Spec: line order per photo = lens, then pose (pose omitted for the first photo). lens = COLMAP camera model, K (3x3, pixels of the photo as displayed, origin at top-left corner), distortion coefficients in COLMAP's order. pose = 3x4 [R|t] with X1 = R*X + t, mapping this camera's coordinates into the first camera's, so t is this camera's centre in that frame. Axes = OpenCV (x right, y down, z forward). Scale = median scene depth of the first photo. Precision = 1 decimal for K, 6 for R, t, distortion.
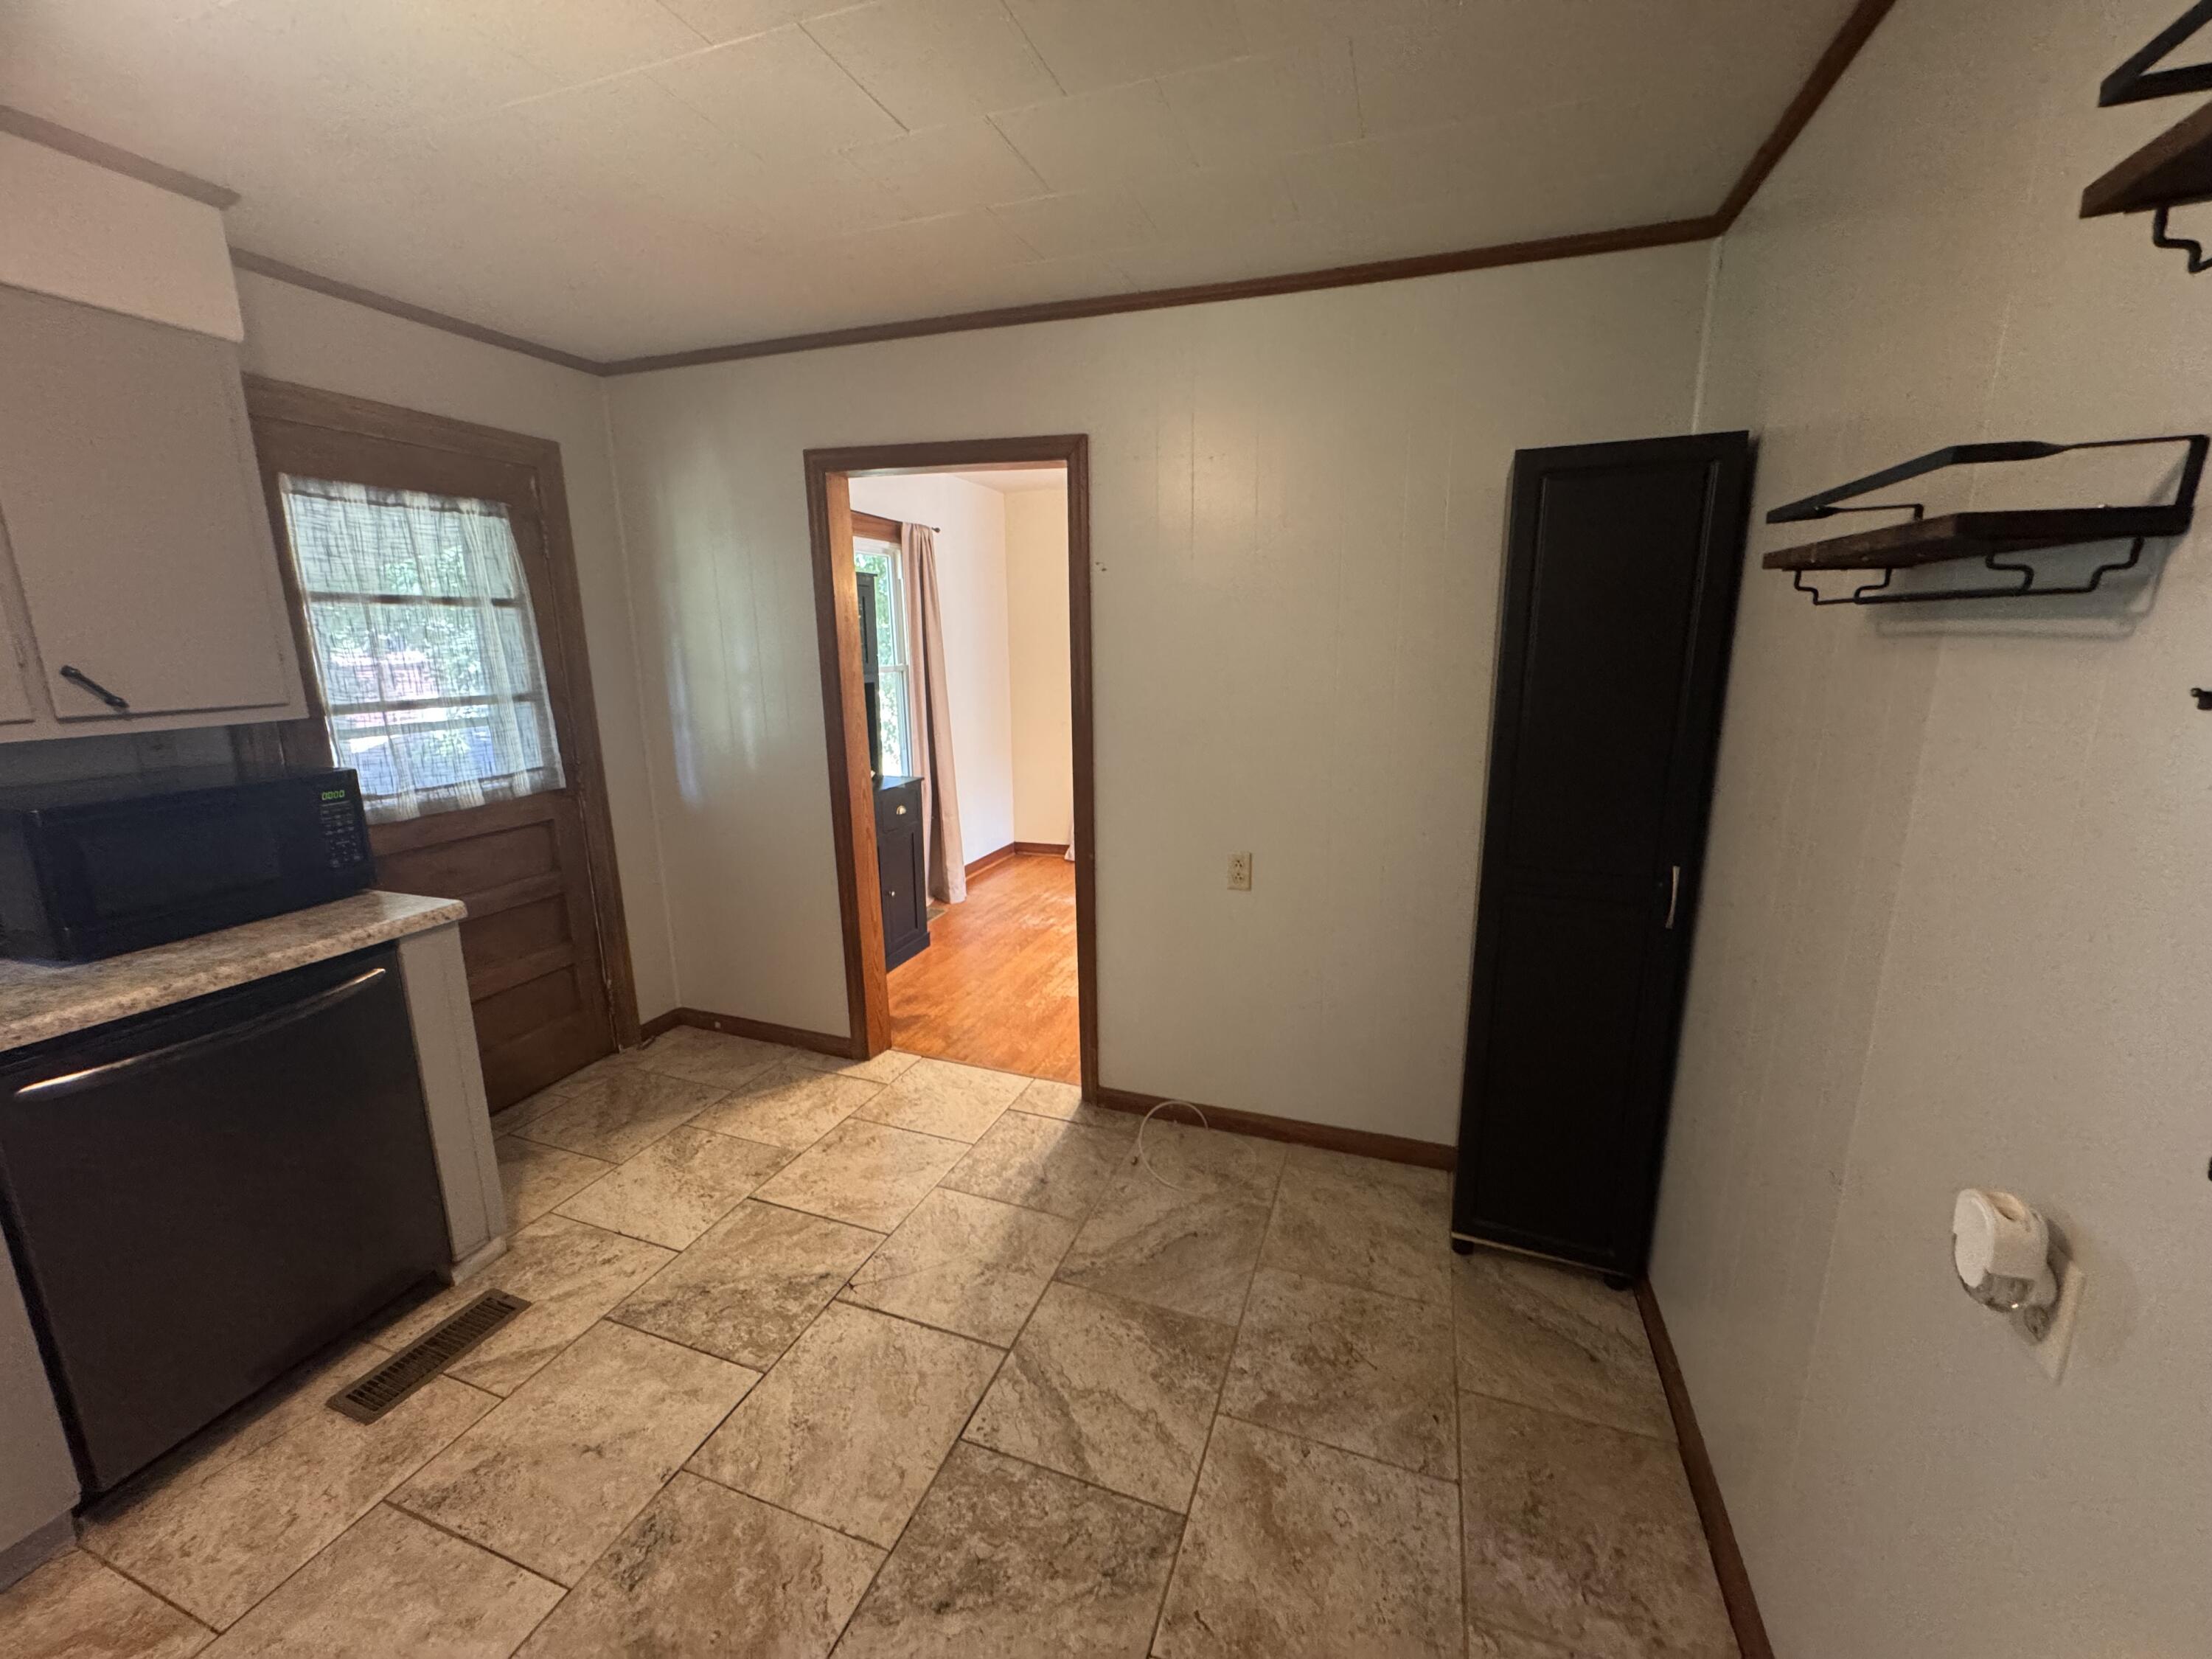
lens RADIAL K [[887.8, 0, 1114.5], [0, 887.8, 837.1], [0, 0, 1]] dist [0.000631, -0.000022]
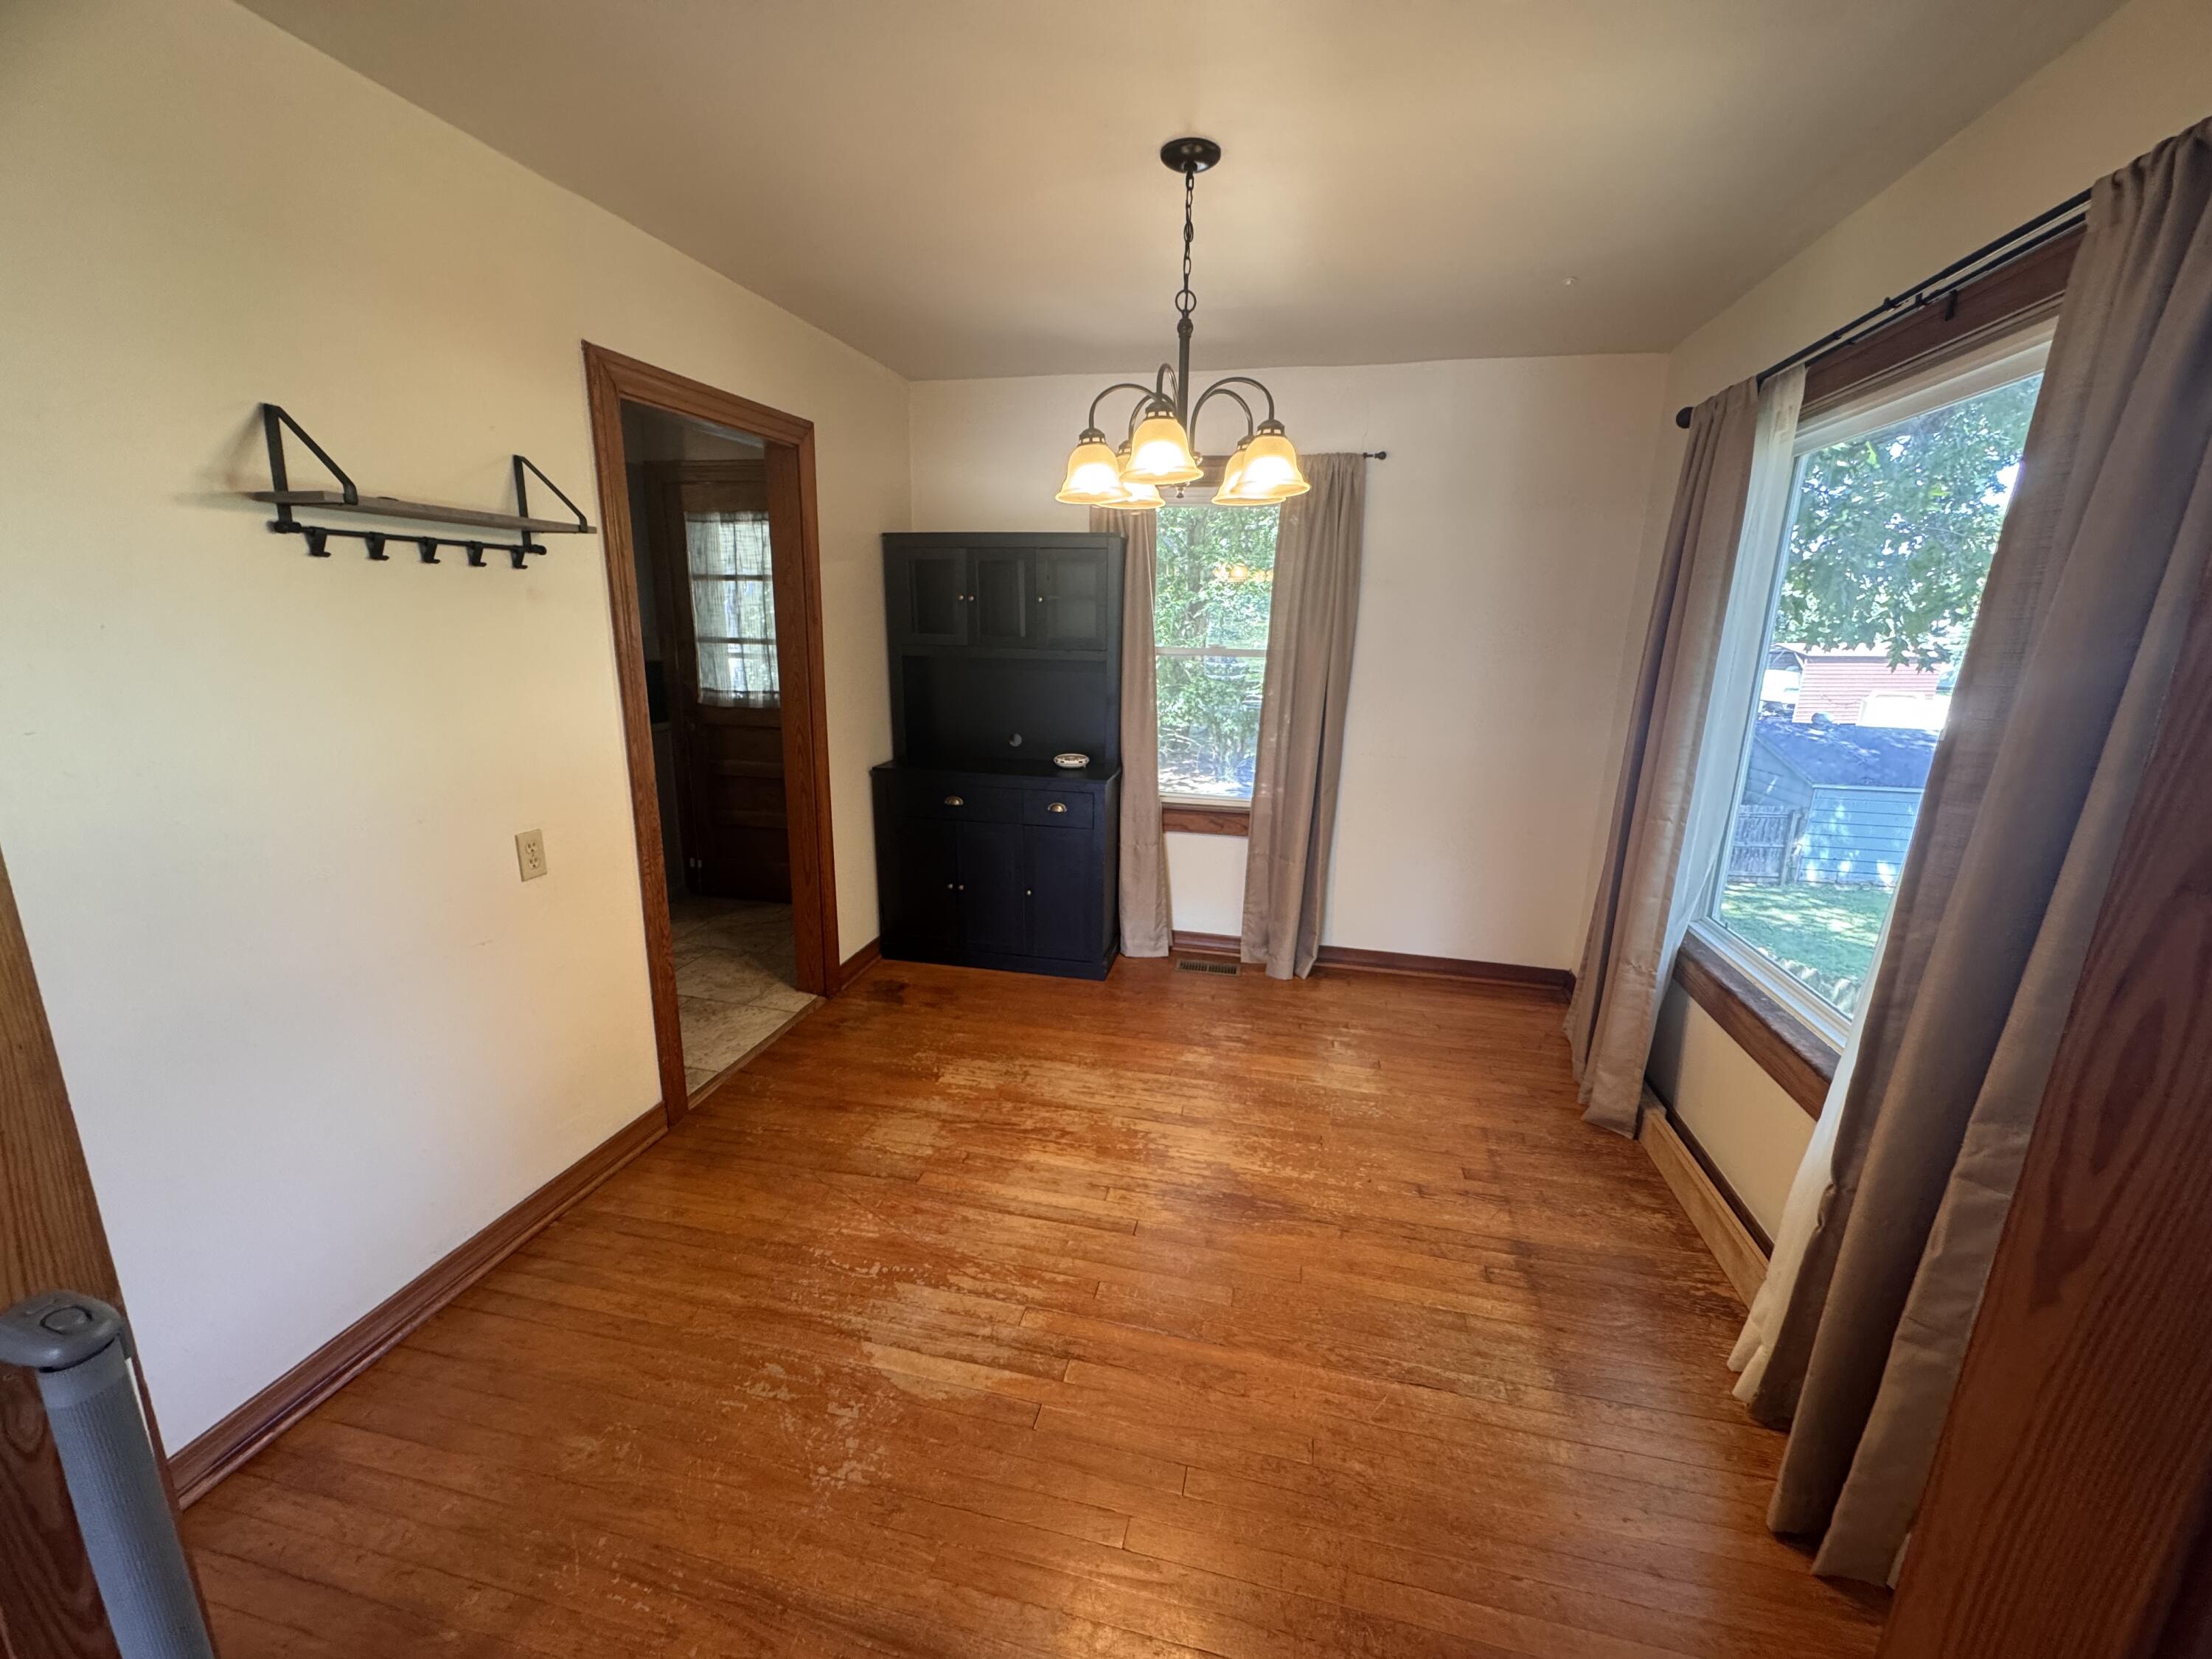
lens RADIAL K [[883.1, 0, 1108.2], [0, 883.1, 833.1], [0, 0, 1]] dist [0.000363, -0.000049]
pose [[0.105168, 0.248209, -0.962981, 1.148988], [-0.239073, 0.946262, 0.217790, -0.393002], [0.965289, 0.207318, 0.158857, 1.732747]]
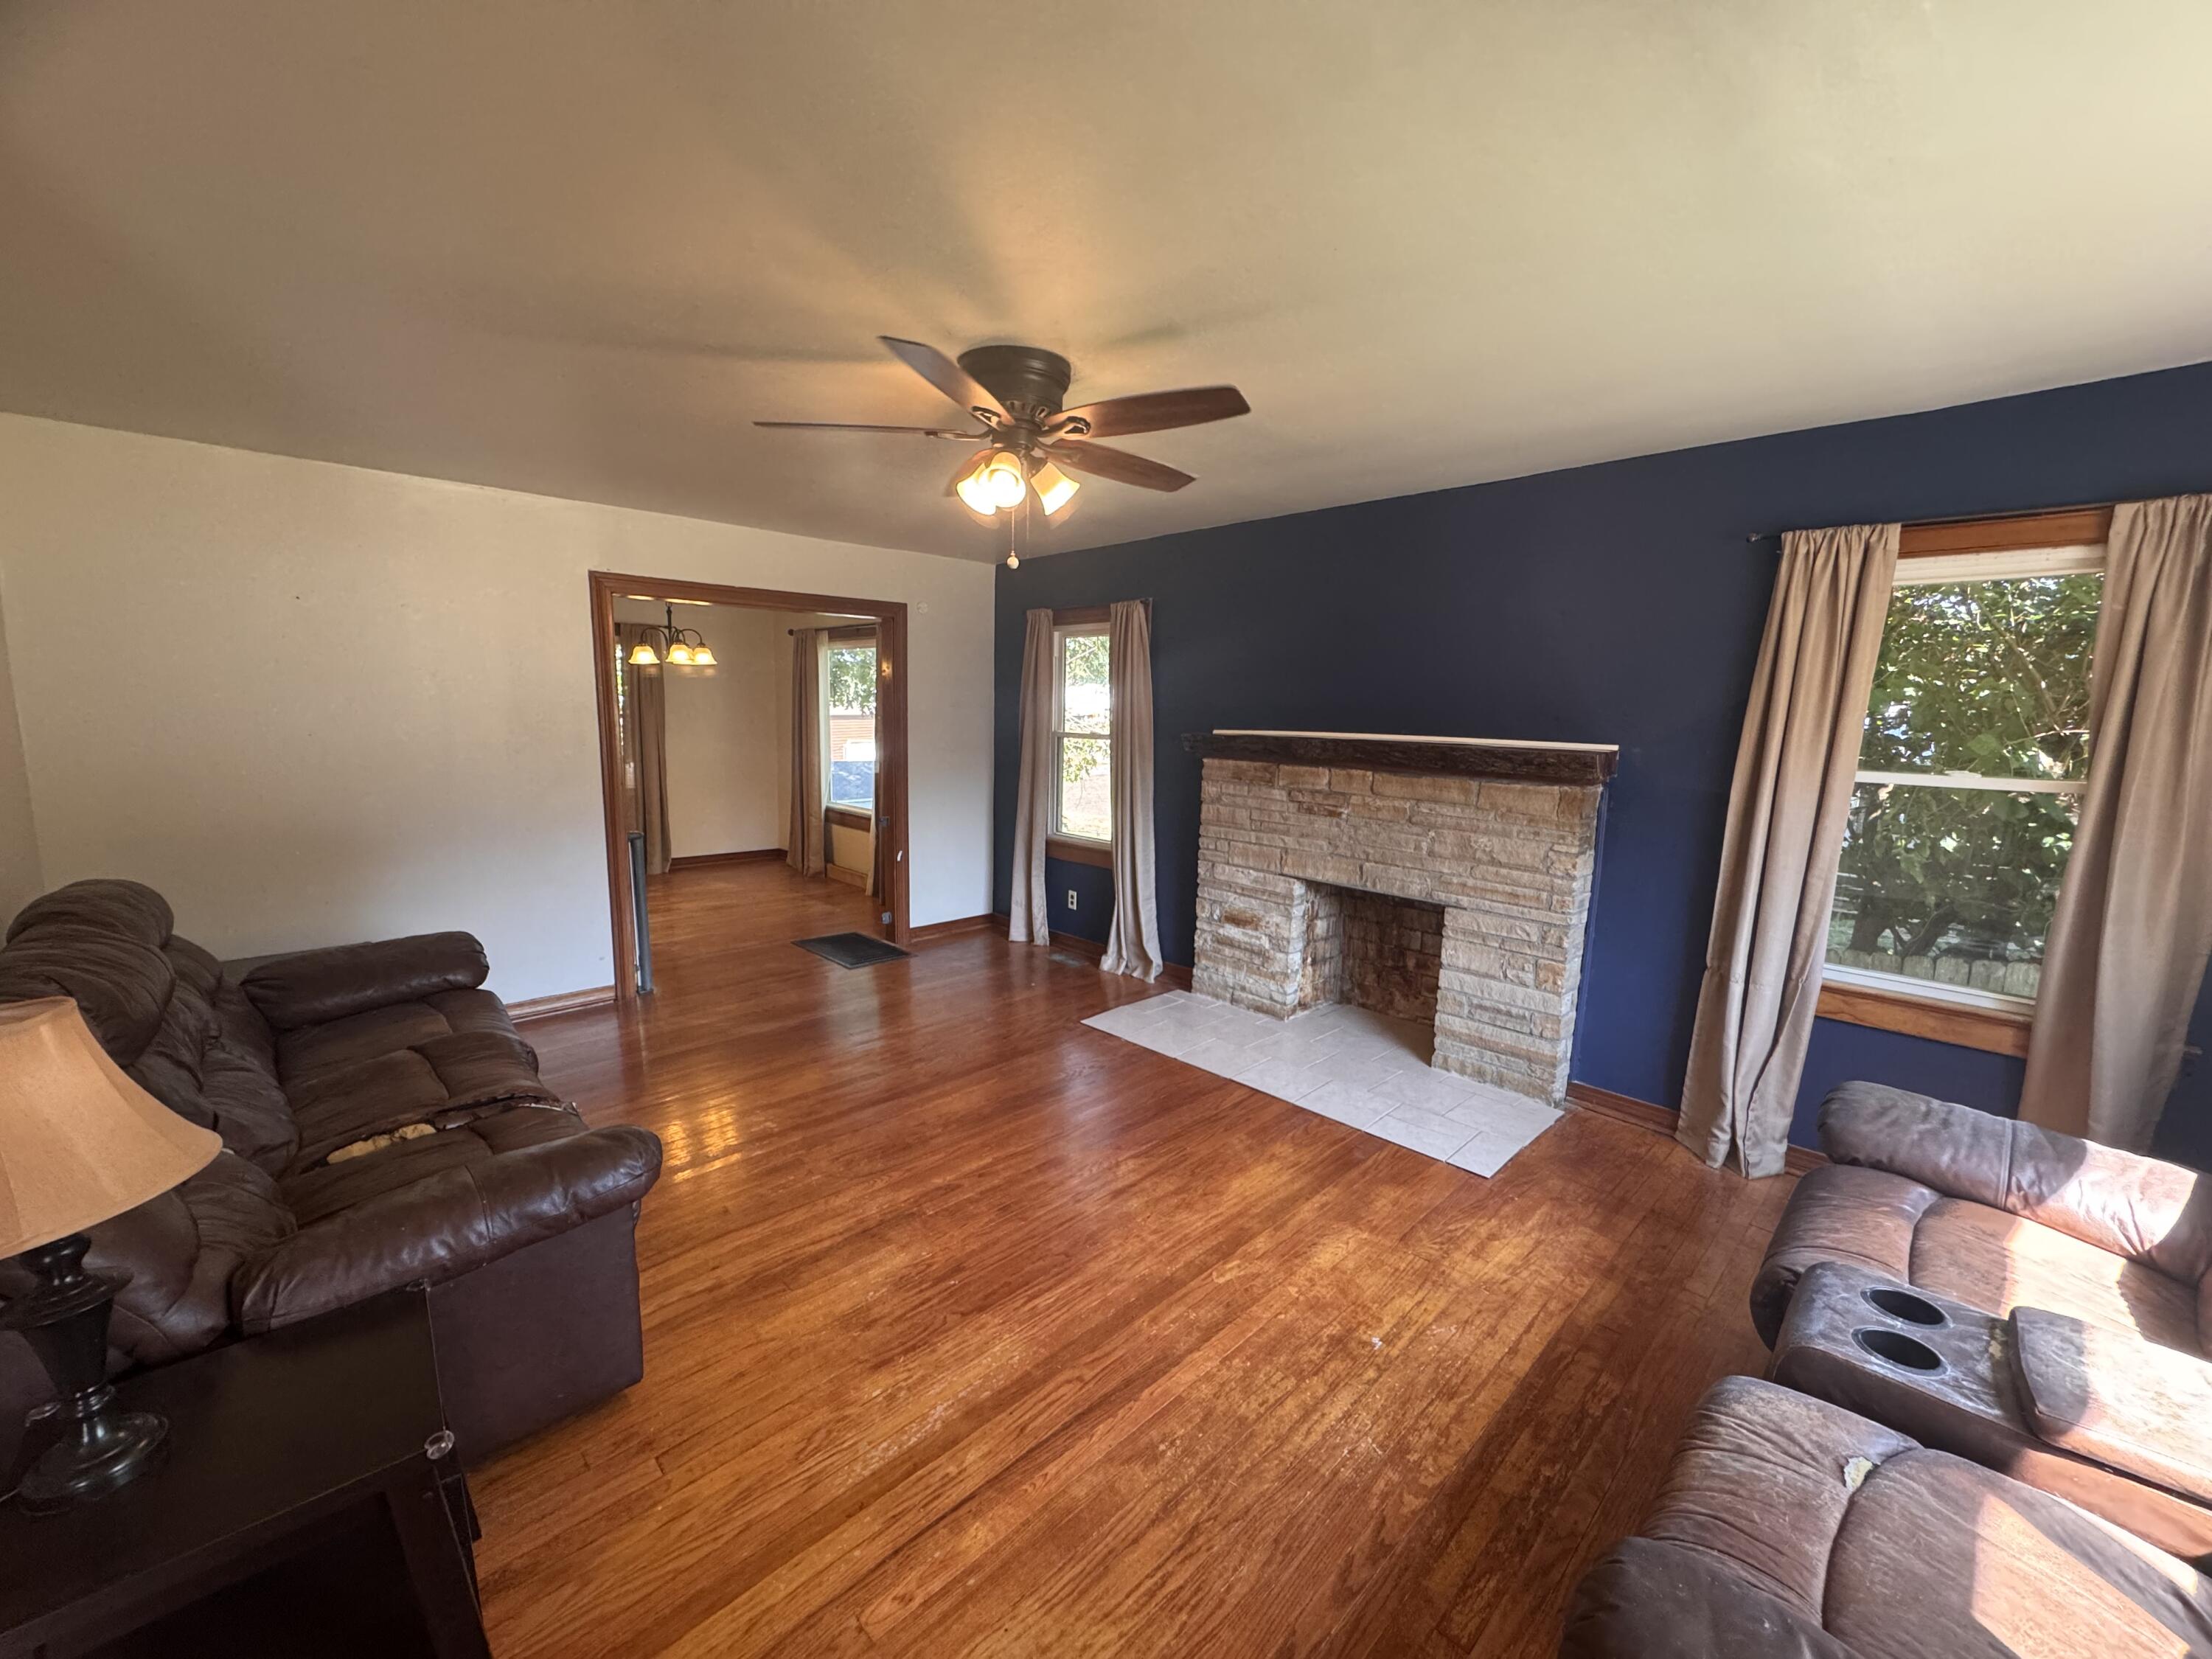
lens RADIAL K [[883.1, 0, 1108.2], [0, 883.1, 833.1], [0, 0, 1]] dist [0.000363, -0.000049]
pose [[0.899313, 0.086652, -0.428636, 2.677536], [-0.121003, 0.991210, -0.053494, -0.015405], [0.420232, 0.099974, 0.901892, -0.020803]]
